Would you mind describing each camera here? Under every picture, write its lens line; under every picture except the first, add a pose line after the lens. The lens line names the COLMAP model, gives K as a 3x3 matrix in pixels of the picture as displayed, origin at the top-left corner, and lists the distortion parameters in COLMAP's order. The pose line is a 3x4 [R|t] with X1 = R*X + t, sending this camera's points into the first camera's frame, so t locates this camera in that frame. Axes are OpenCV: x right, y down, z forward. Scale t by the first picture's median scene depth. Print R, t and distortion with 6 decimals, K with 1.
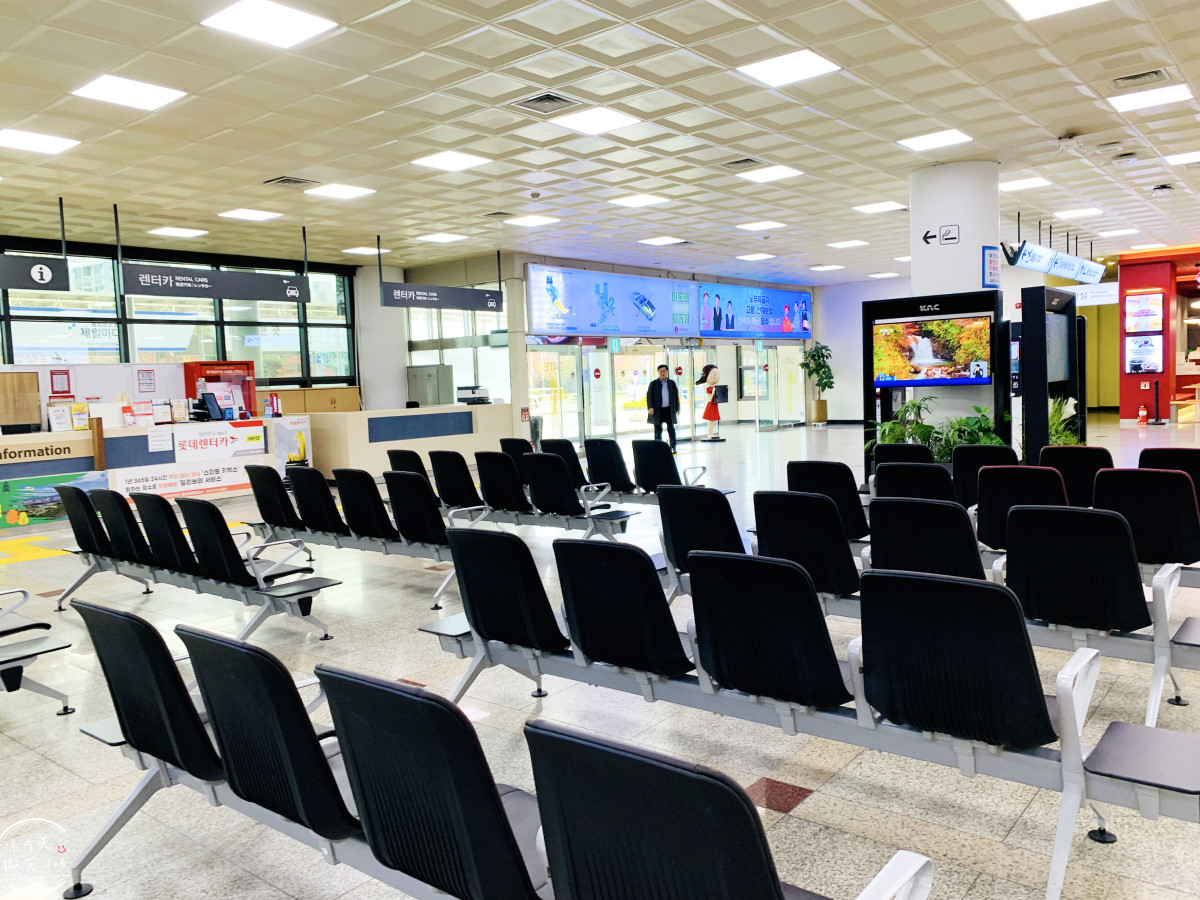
lens RADIAL K [[902.8, 0, 600.0], [0, 902.8, 450.0], [0, 0, 1]] dist [0.003788, -0.001488]
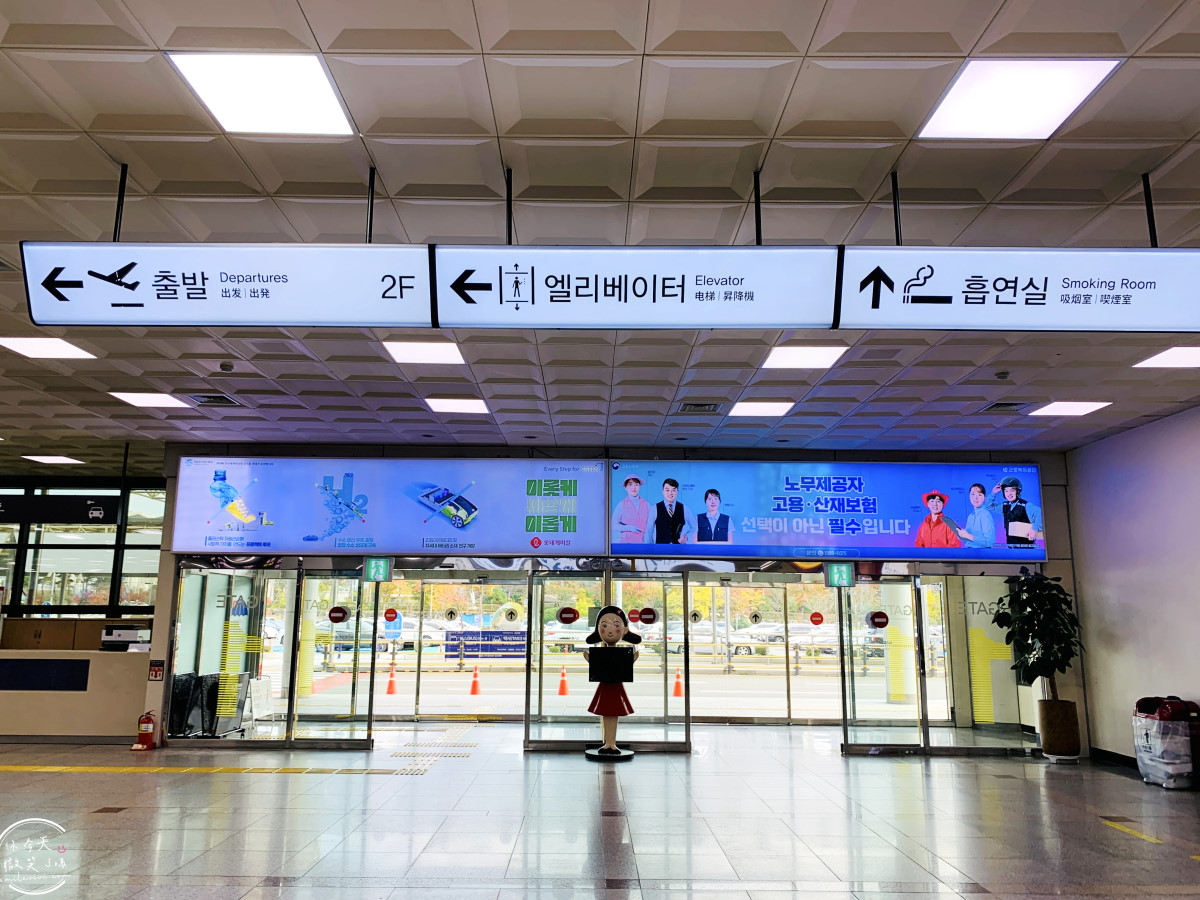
lens RADIAL K [[902.8, 0, 600.0], [0, 902.8, 450.0], [0, 0, 1]] dist [0.003788, -0.001488]
pose [[0.637603, -0.101434, -0.763658, 0.725133], [-0.091913, 0.974196, -0.206140, -0.097799], [0.764862, 0.201626, 0.611827, 0.856800]]
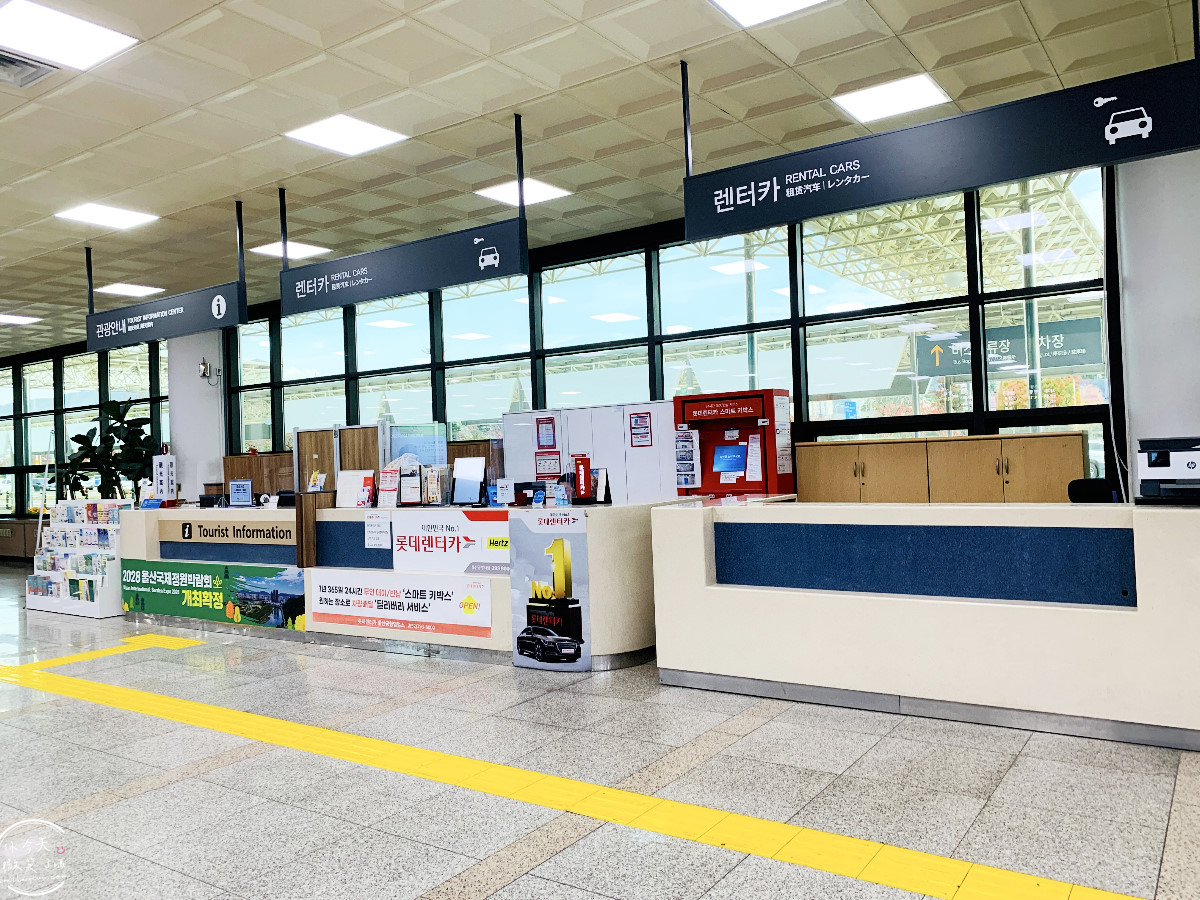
lens RADIAL K [[935.3, 0, 601.8], [0, 935.3, 431.1], [0, 0, 1]] dist [0.002356, -0.003023]
pose [[0.088758, 0.004665, -0.996042, 0.142372], [-0.044774, 0.998997, 0.000689, -0.067727], [0.995046, 0.044536, 0.088878, 0.827931]]
